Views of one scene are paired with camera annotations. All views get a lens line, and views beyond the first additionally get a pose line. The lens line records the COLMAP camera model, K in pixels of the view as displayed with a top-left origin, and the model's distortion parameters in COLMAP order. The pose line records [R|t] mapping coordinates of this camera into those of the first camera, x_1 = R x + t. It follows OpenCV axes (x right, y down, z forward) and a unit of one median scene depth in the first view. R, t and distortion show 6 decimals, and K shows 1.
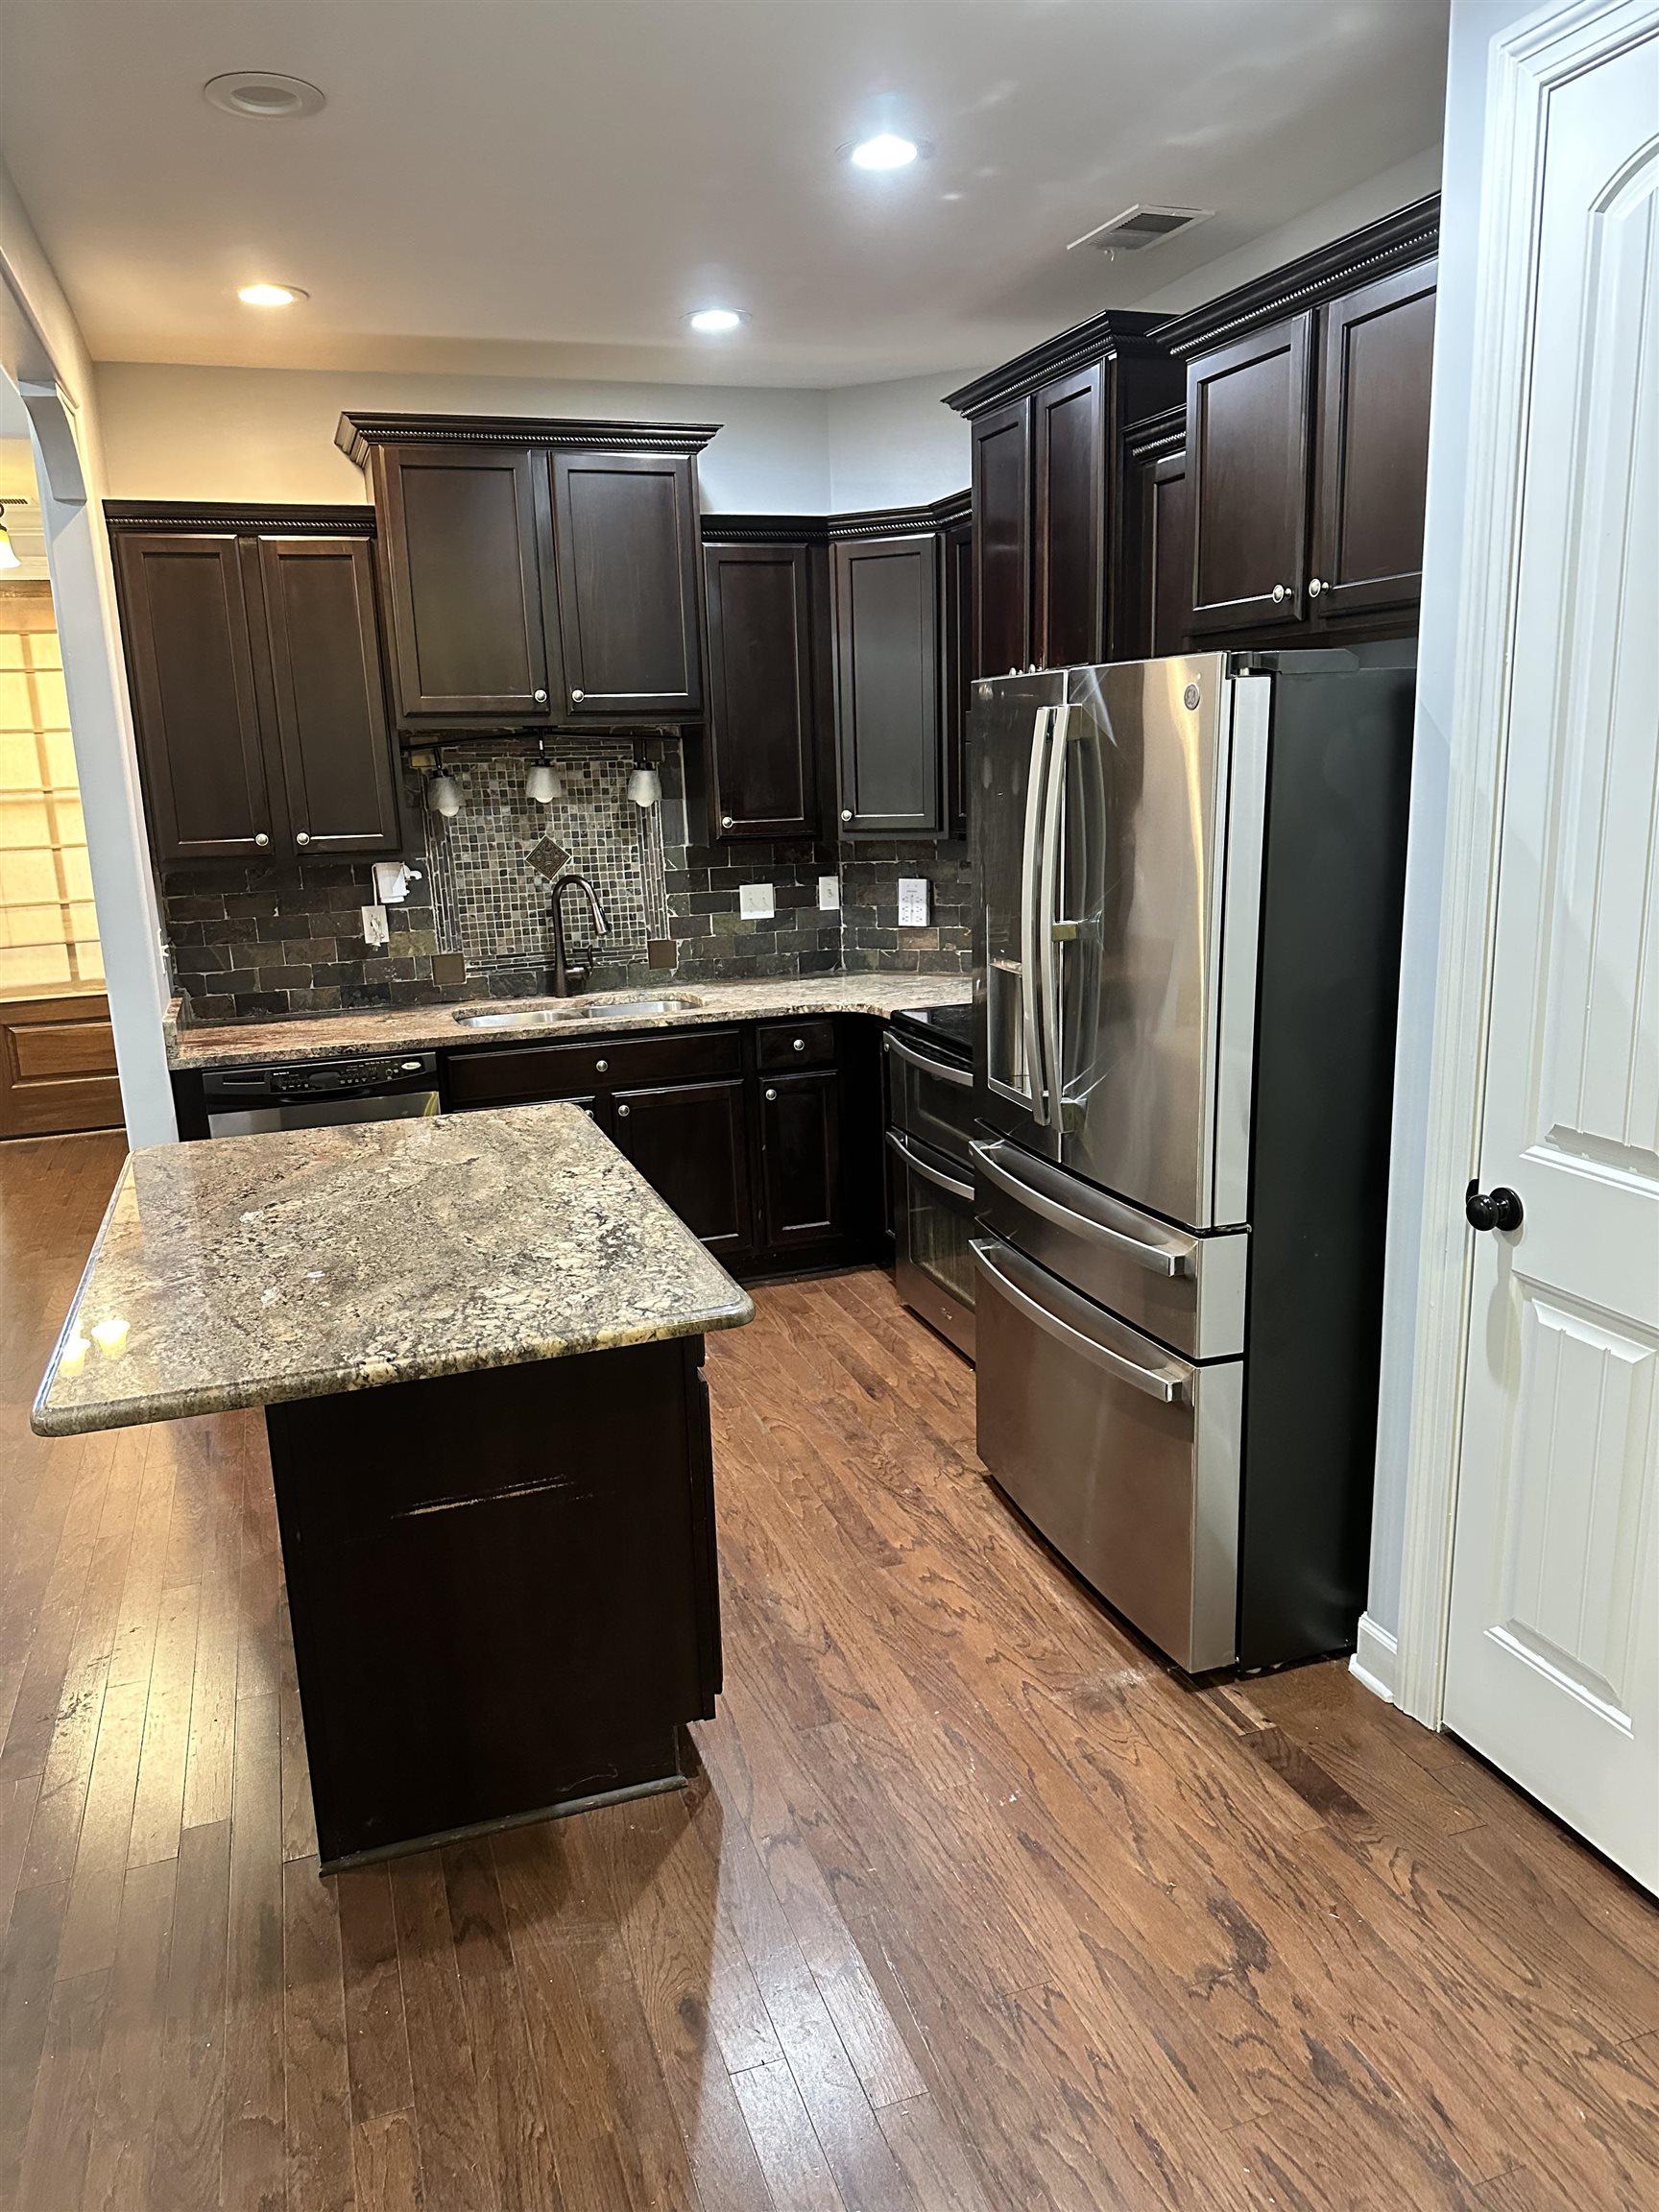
lens RADIAL K [[1567.4, 0, 841.3], [0, 1567.4, 1118.4], [0, 0, 1]] dist [0.062698, -0.083056]
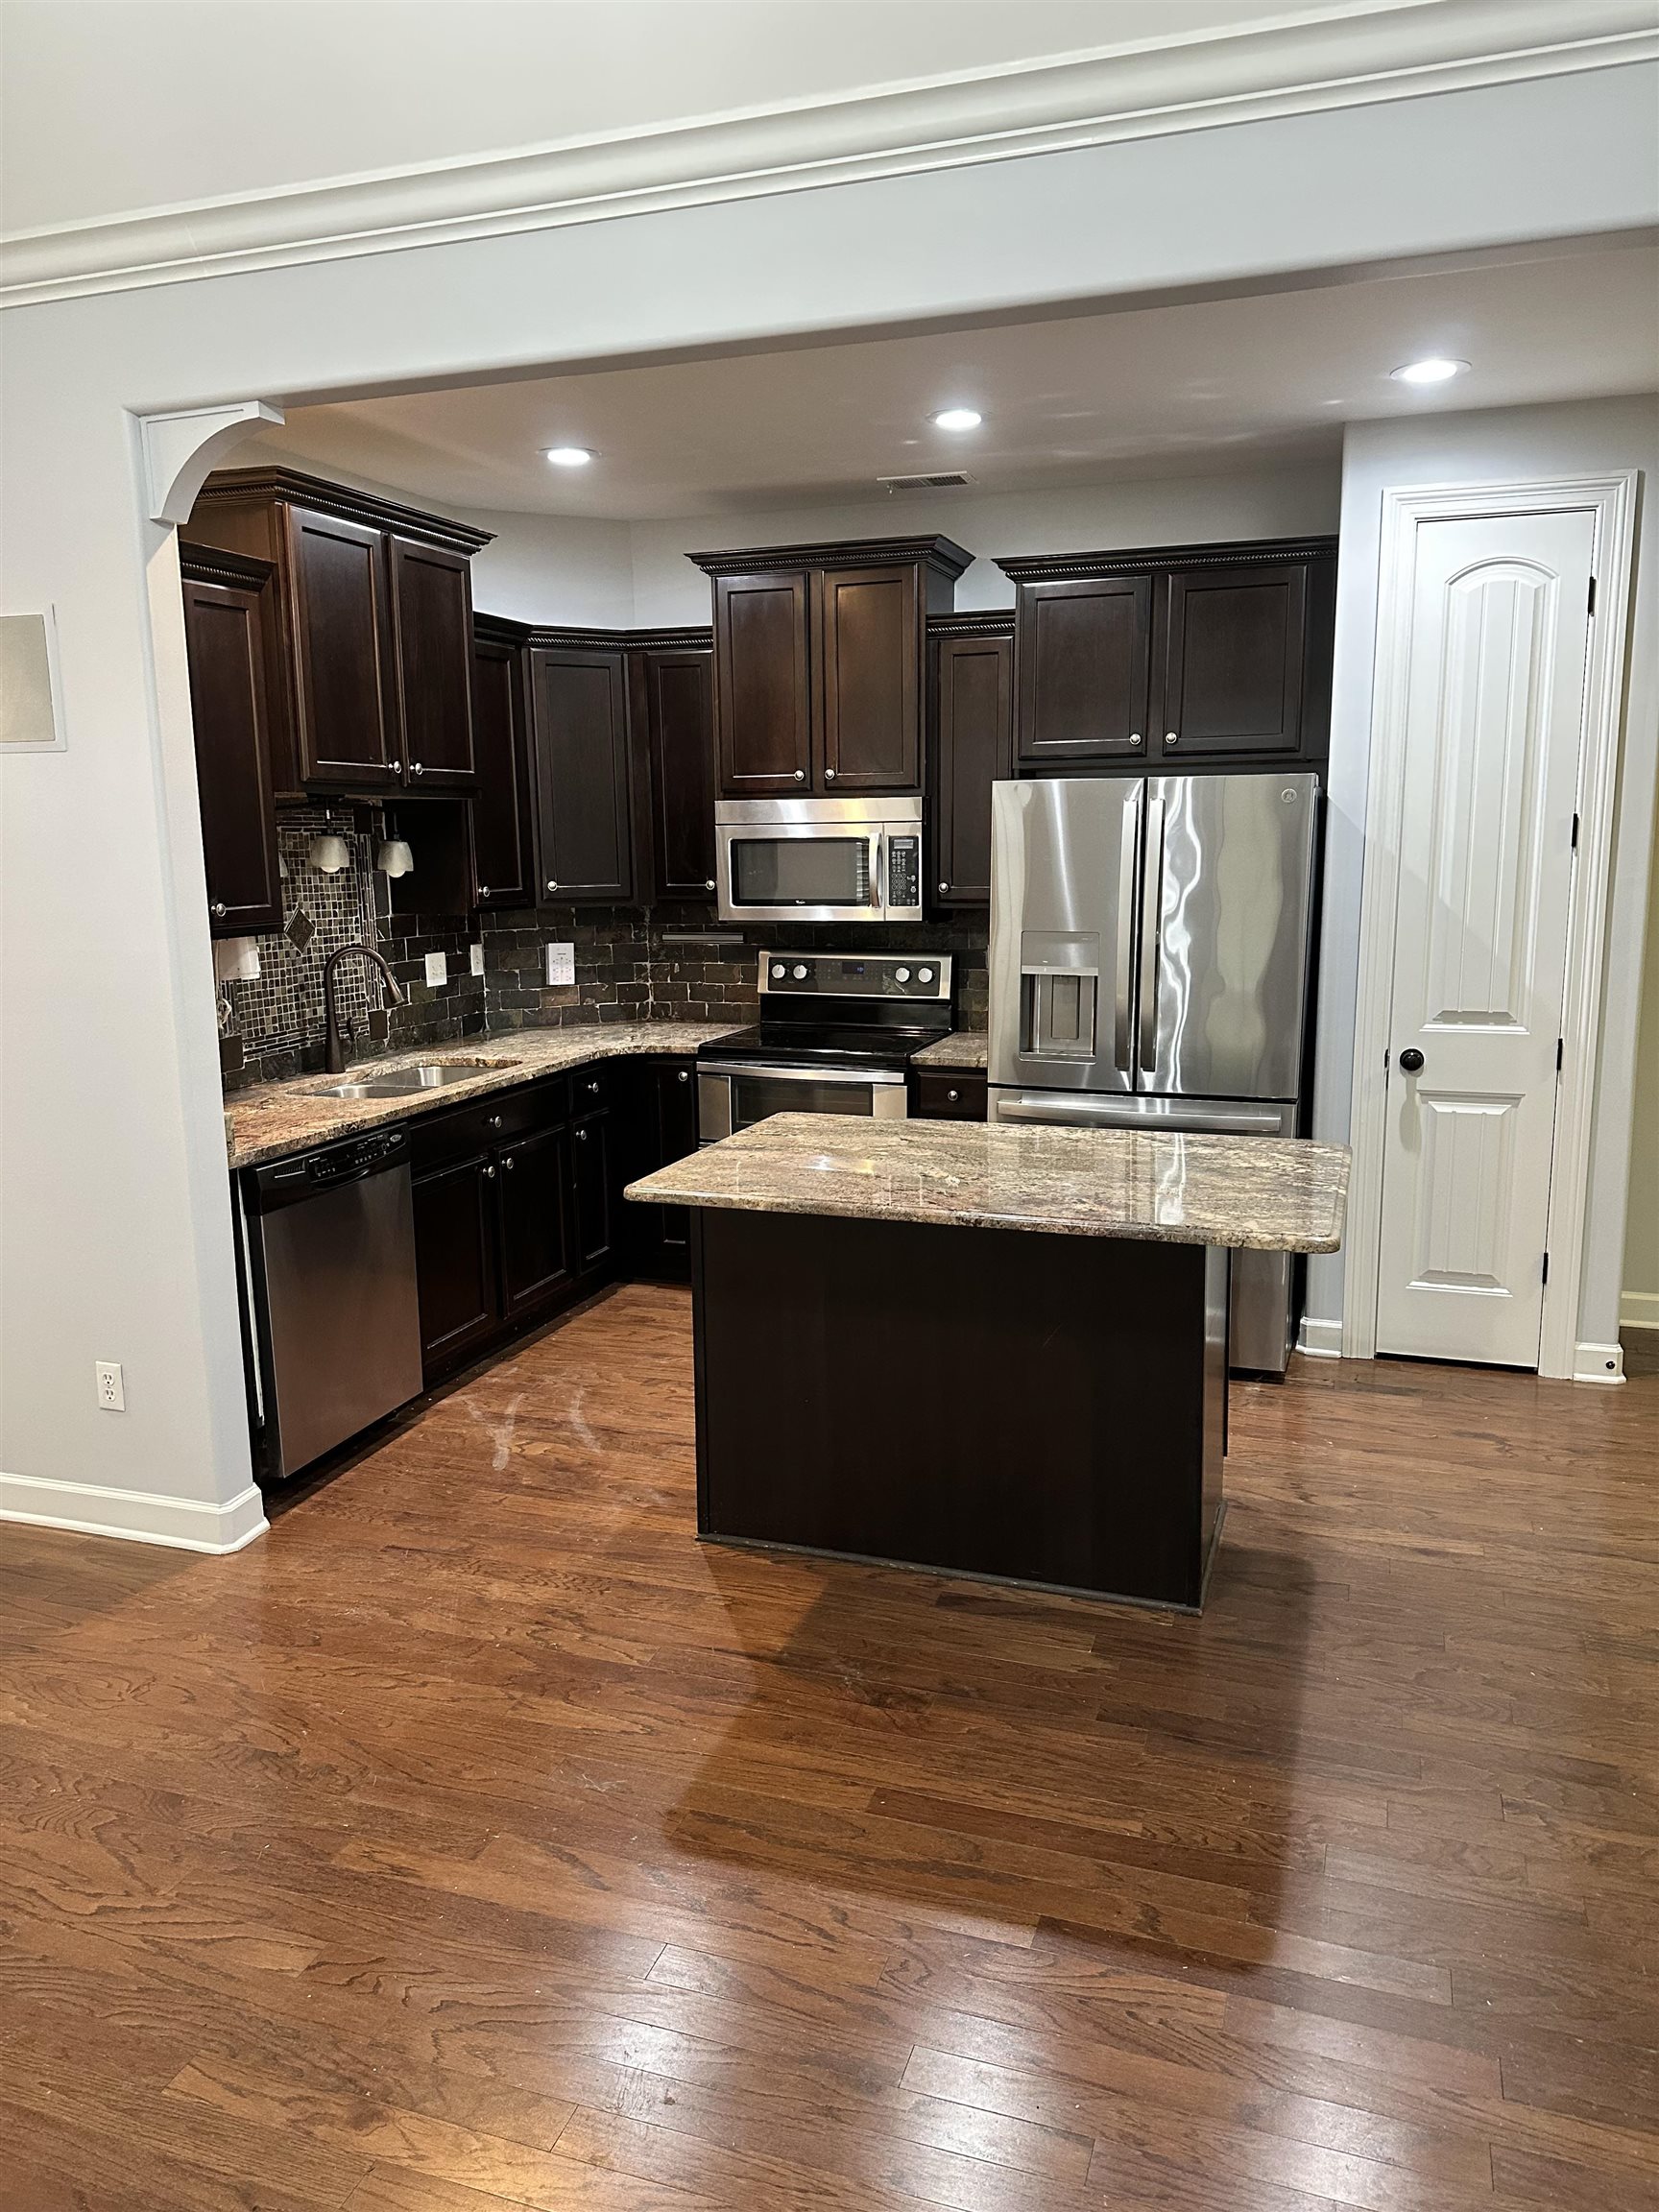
lens RADIAL K [[1567.4, 0, 873.3], [0, 1567.4, 1091.8], [0, 0, 1]] dist [0.062698, -0.083056]
pose [[0.598377, -0.105017, 0.794303, -0.748073], [0.172290, 0.985046, 0.000444, -0.009666], [-0.782471, 0.136585, 0.607522, 0.159286]]
